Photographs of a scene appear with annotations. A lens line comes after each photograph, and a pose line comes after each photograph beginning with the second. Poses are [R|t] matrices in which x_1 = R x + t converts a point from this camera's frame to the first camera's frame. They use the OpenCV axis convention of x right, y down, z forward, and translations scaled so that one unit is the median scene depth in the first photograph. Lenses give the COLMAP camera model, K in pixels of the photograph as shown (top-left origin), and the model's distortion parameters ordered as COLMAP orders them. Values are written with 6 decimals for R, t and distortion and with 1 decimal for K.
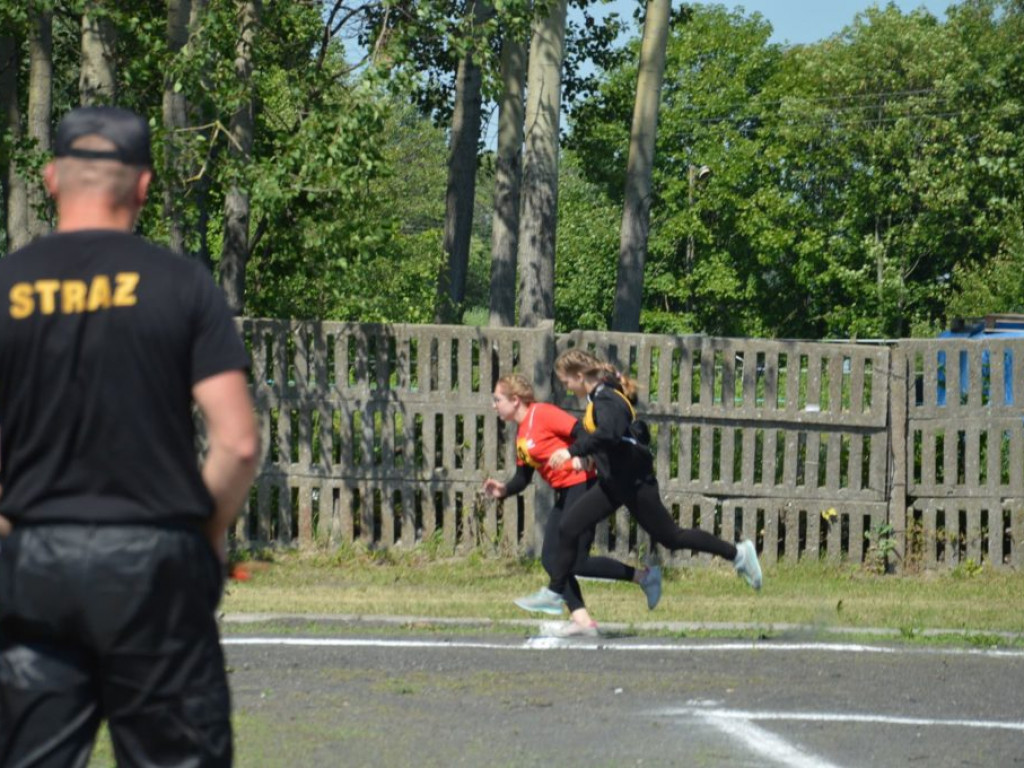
lens RADIAL K [[5064.7, 0, 512.0], [0, 5064.7, 384.0], [0, 0, 1]] dist [1.711654, -2.959815]
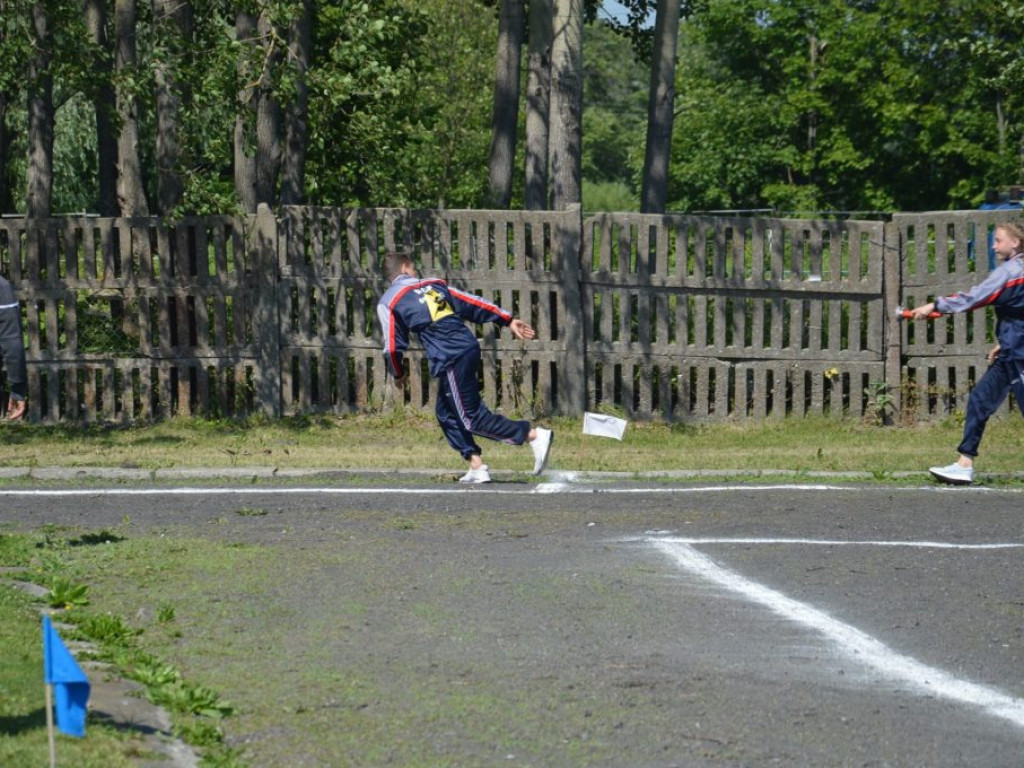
lens RADIAL K [[5064.7, 0, 512.0], [0, 5064.7, 384.0], [0, 0, 1]] dist [1.711654, -2.959815]
pose [[0.999388, -0.016160, -0.031022, 0.027030], [0.016917, 0.999561, 0.024305, -0.000355], [0.030615, -0.024815, 0.999223, -0.110536]]
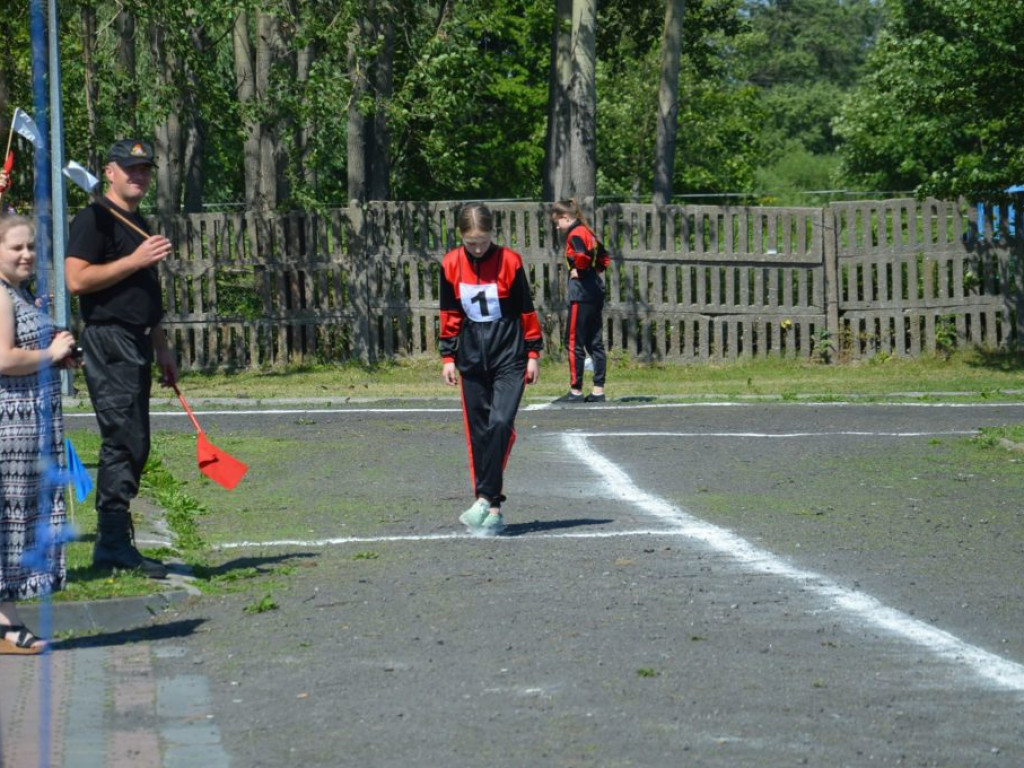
lens RADIAL K [[5005.5, 0, 512.0], [0, 5005.5, 384.0], [0, 0, 1]] dist [1.582180, 0.718828]
pose [[0.996337, -0.026438, -0.081322, 0.100508], [0.028907, 0.999152, 0.029335, -0.001806], [0.080478, -0.031578, 0.996256, -0.437818]]
